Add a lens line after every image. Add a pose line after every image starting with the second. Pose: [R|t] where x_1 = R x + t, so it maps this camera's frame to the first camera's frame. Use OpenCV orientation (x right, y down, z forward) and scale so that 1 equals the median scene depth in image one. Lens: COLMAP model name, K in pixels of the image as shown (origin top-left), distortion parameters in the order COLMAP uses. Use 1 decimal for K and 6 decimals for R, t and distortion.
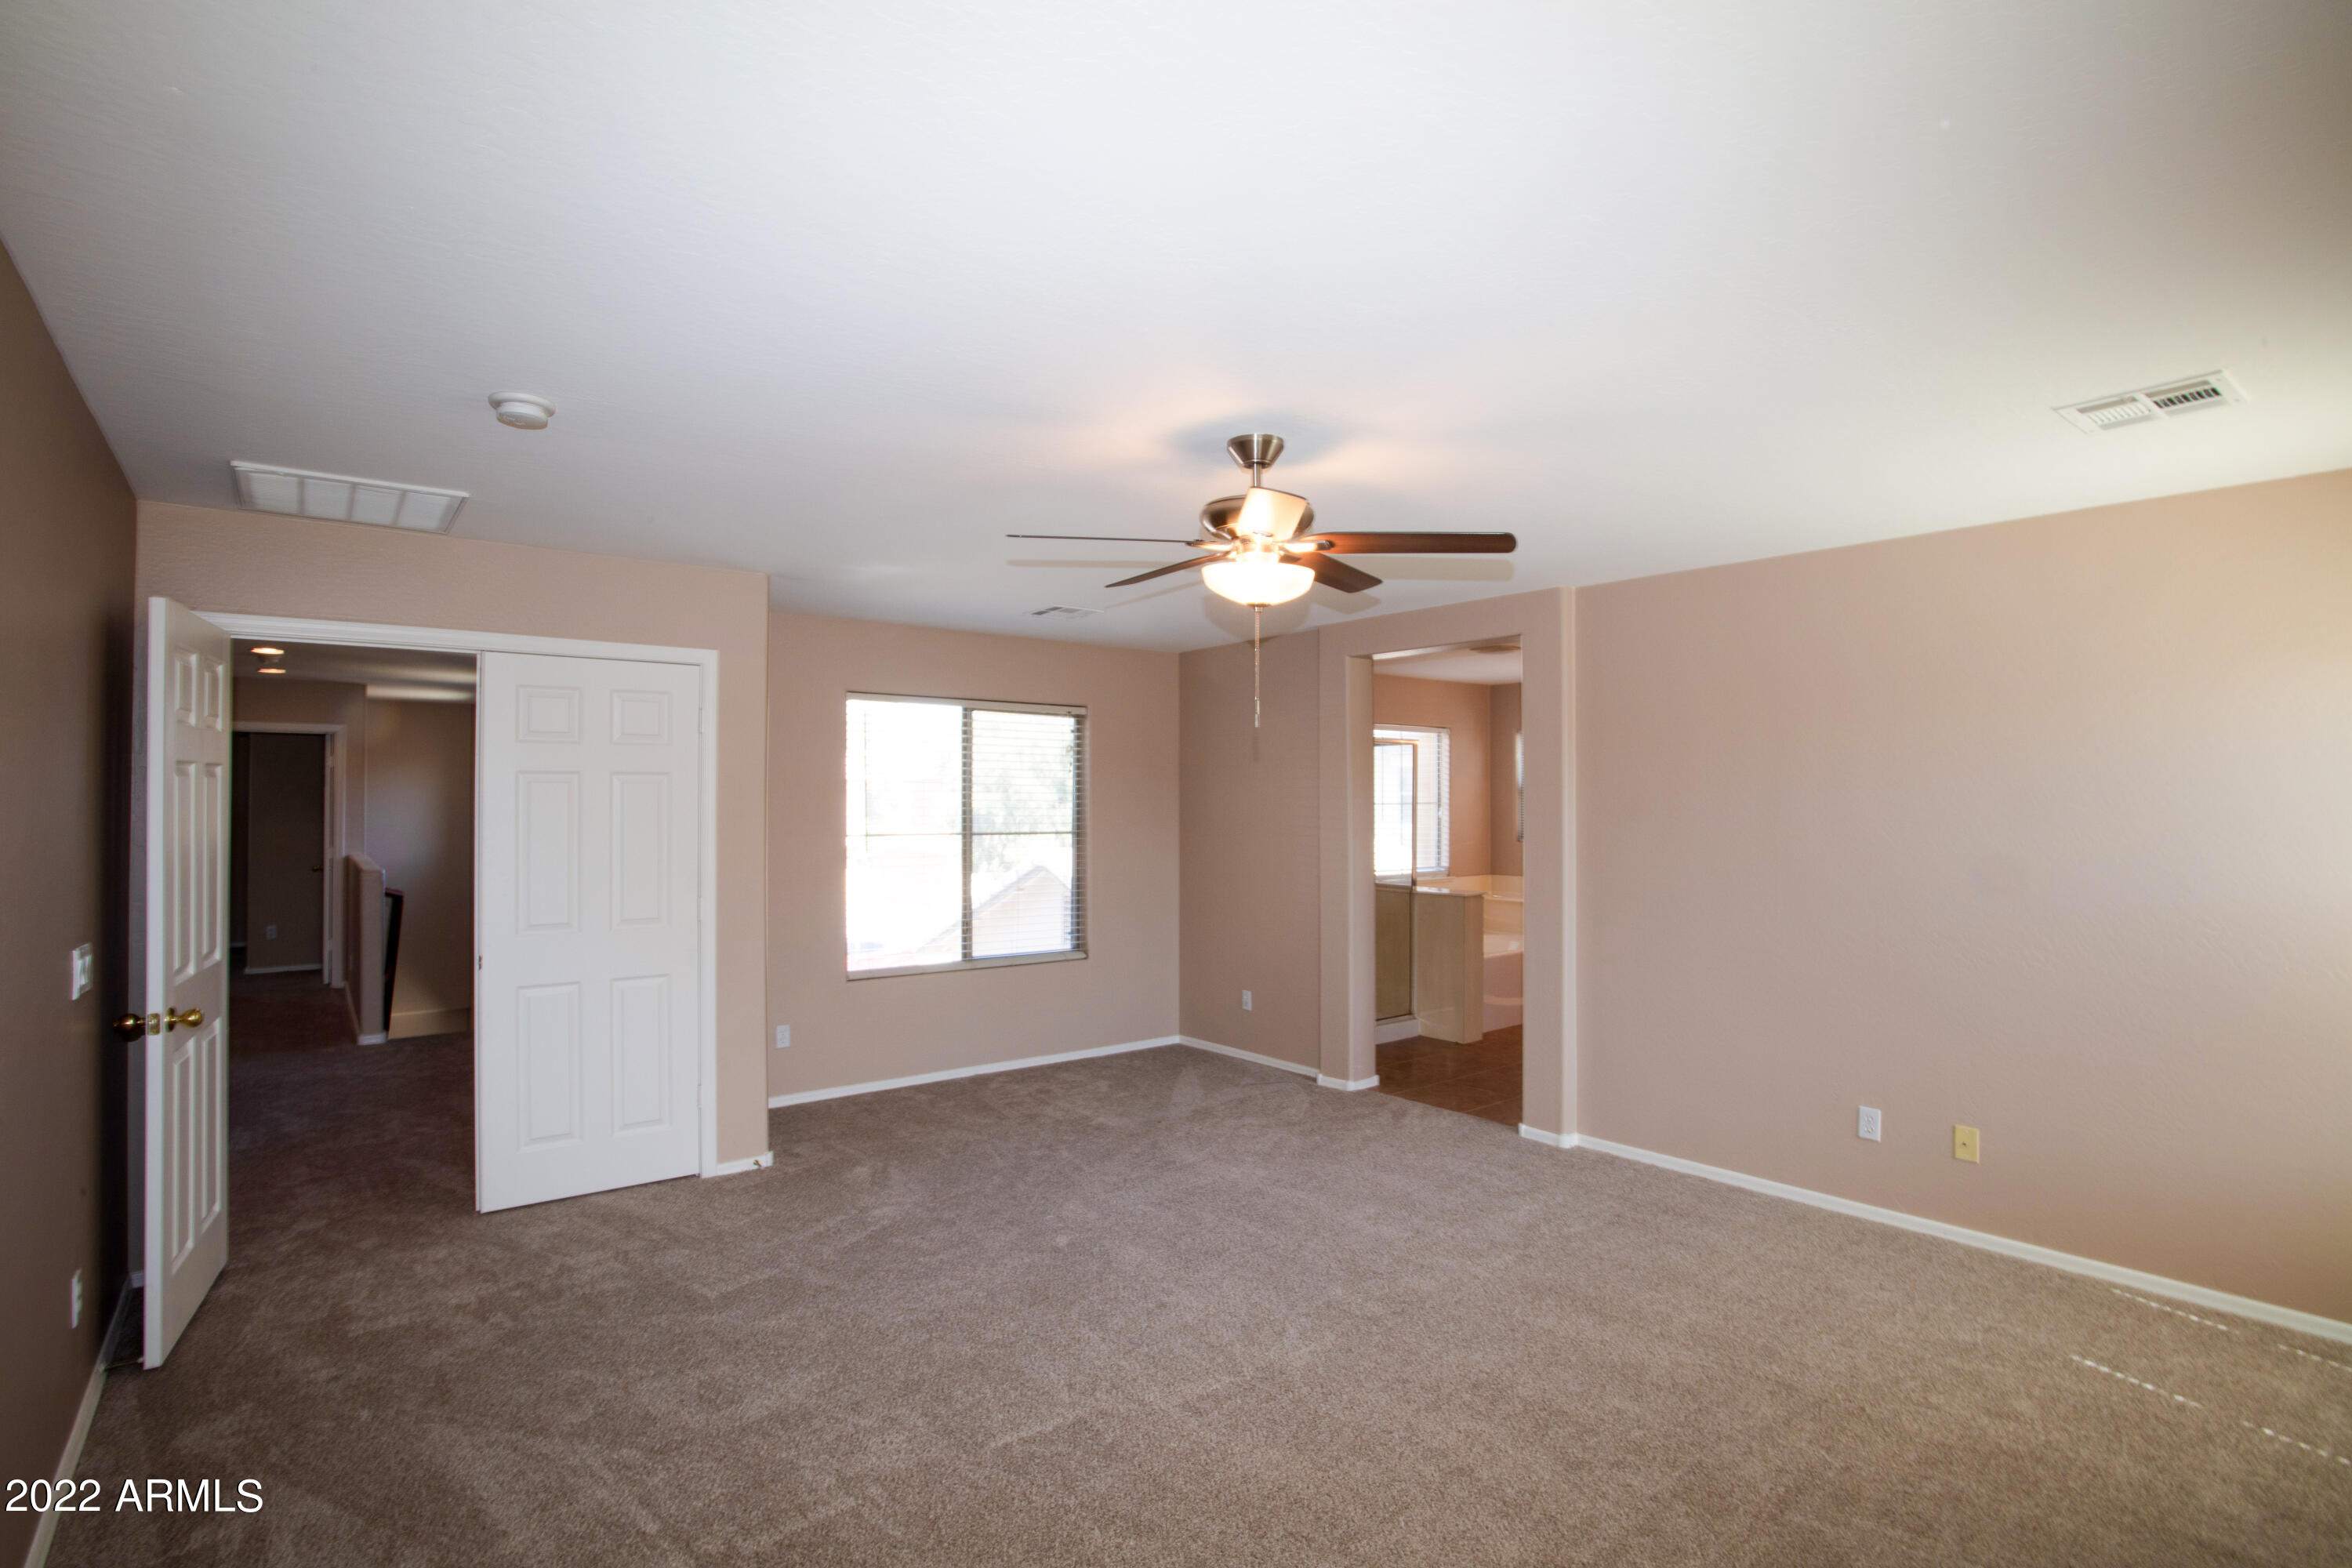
lens RADIAL K [[1171.7, 0, 1159.4], [0, 1171.7, 768.0], [0, 0, 1]] dist [-0.074527, 0.022701]
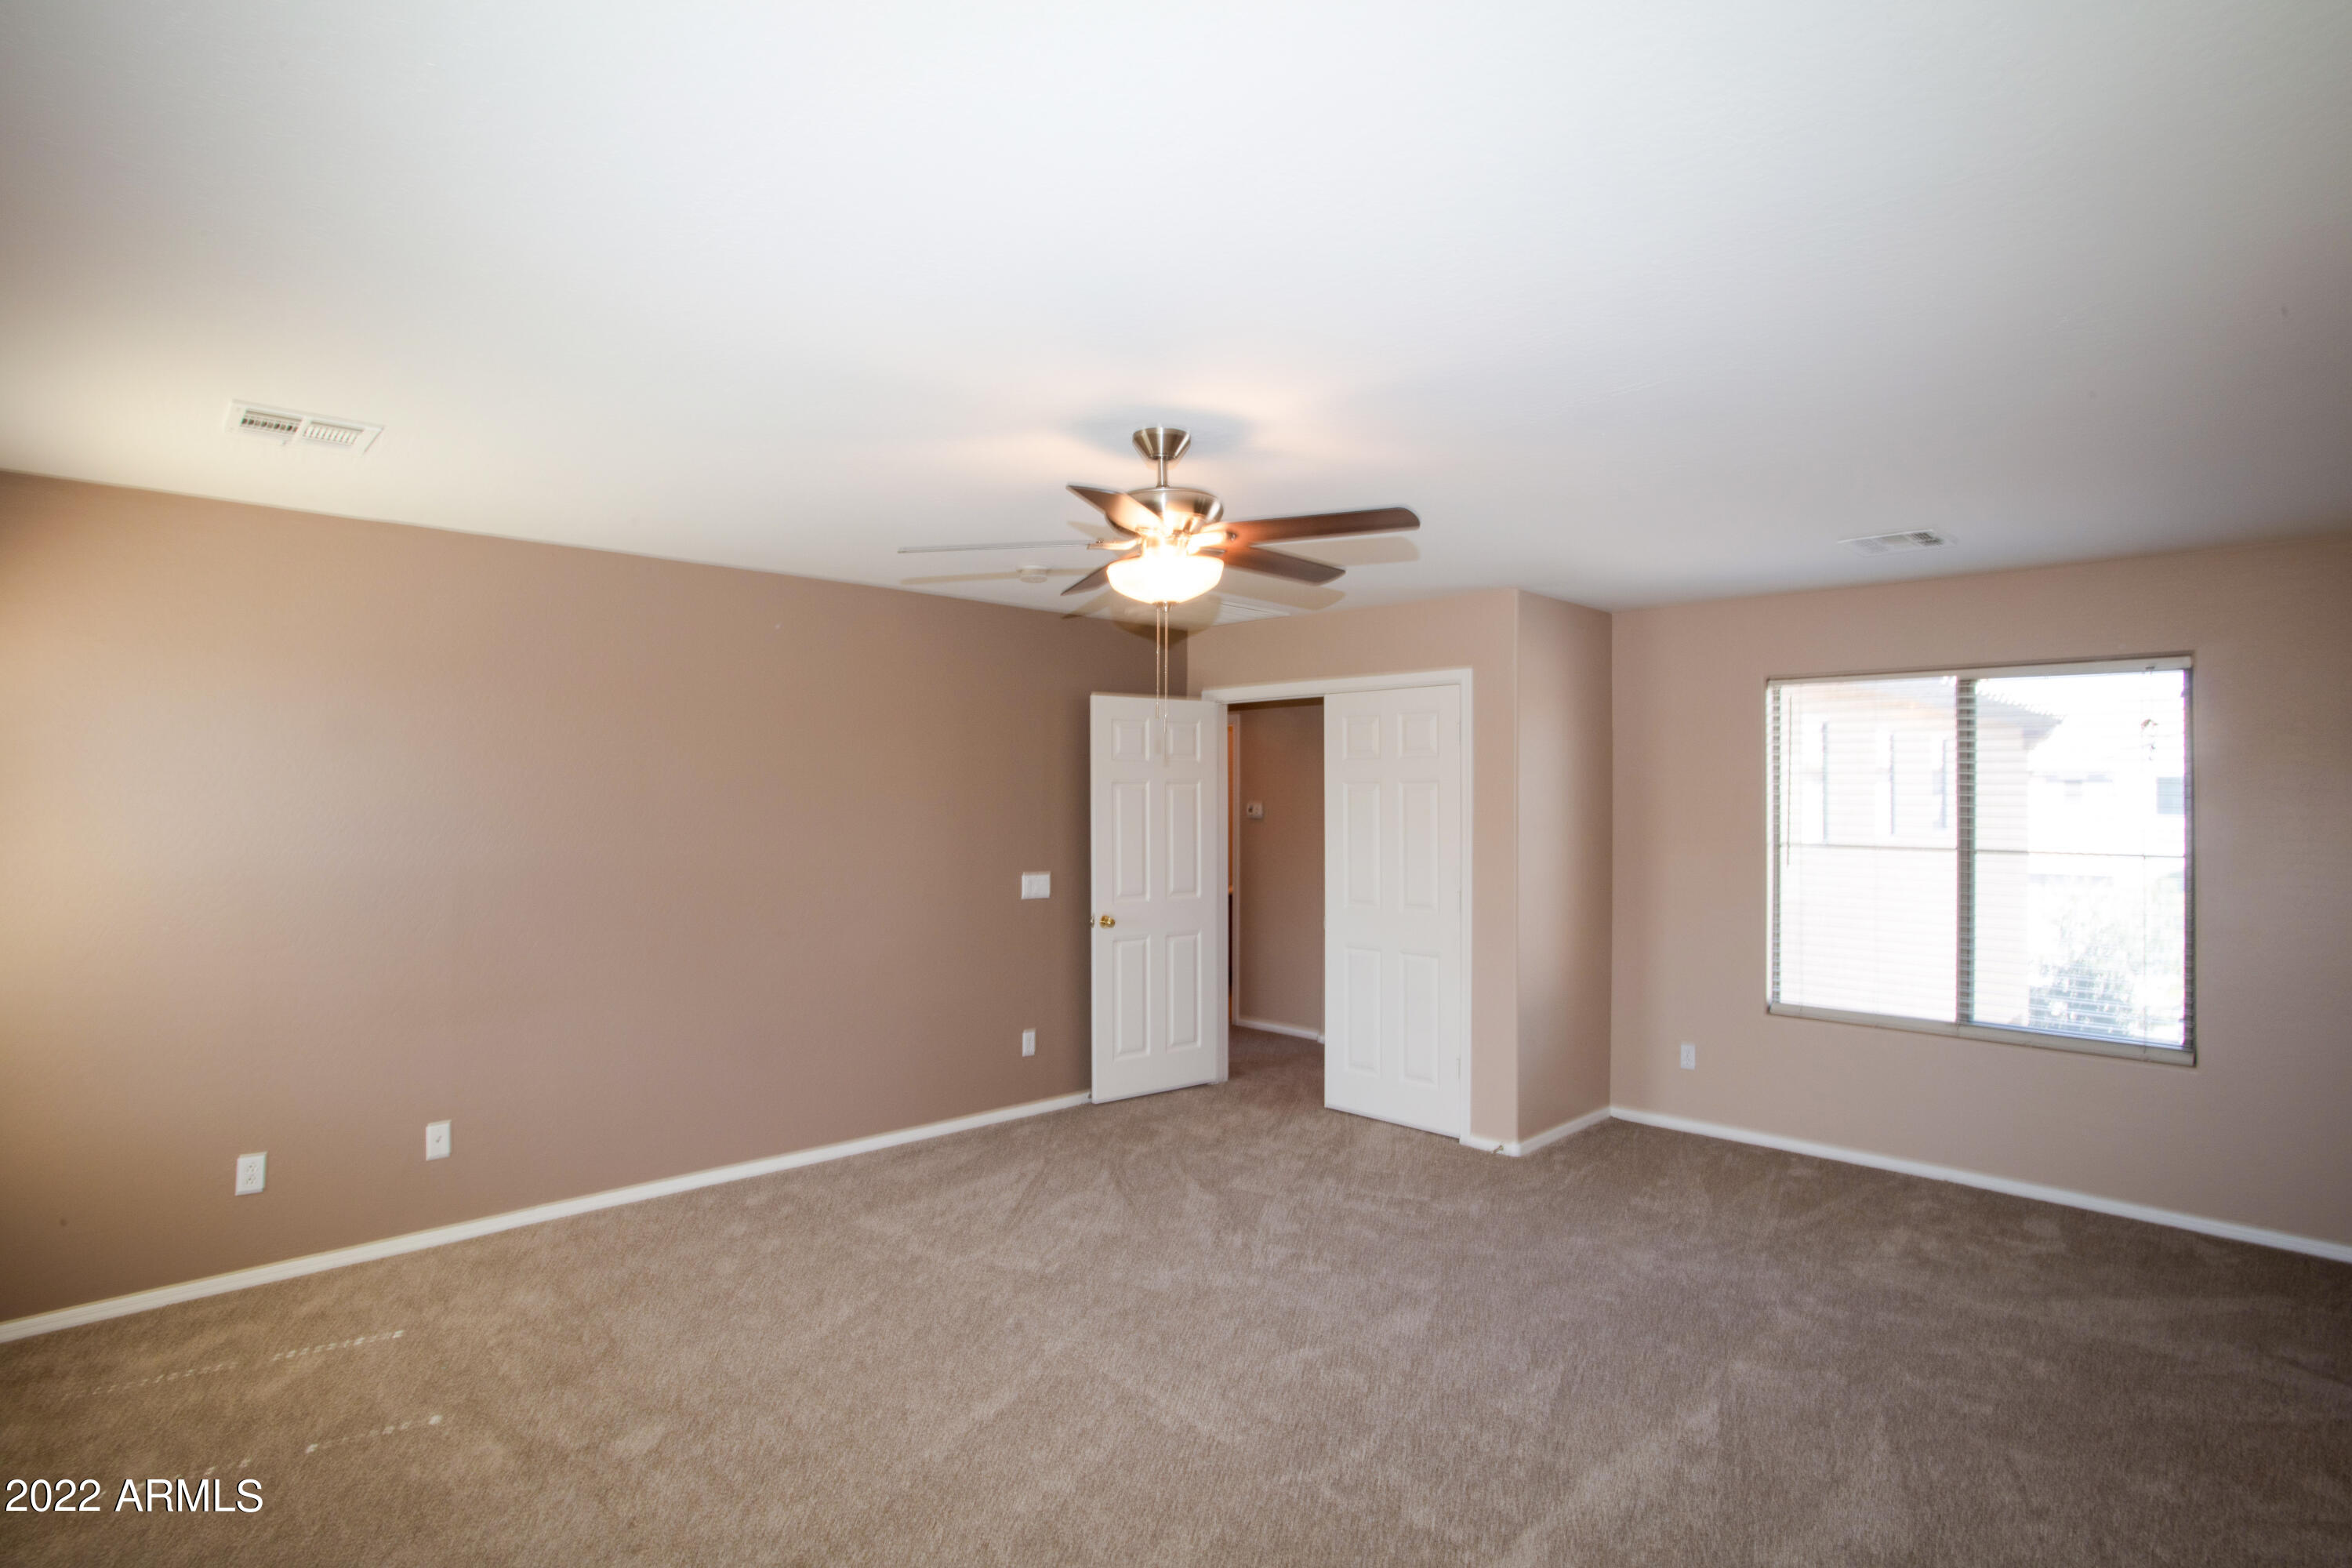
lens RADIAL K [[1171.7, 0, 1159.4], [0, 1171.7, 768.0], [0, 0, 1]] dist [-0.074527, 0.022701]
pose [[0.089965, -0.021840, -0.995705, 0.577788], [0.025463, 0.999483, -0.019622, 0.006771], [0.995619, -0.023588, 0.090474, 0.507824]]
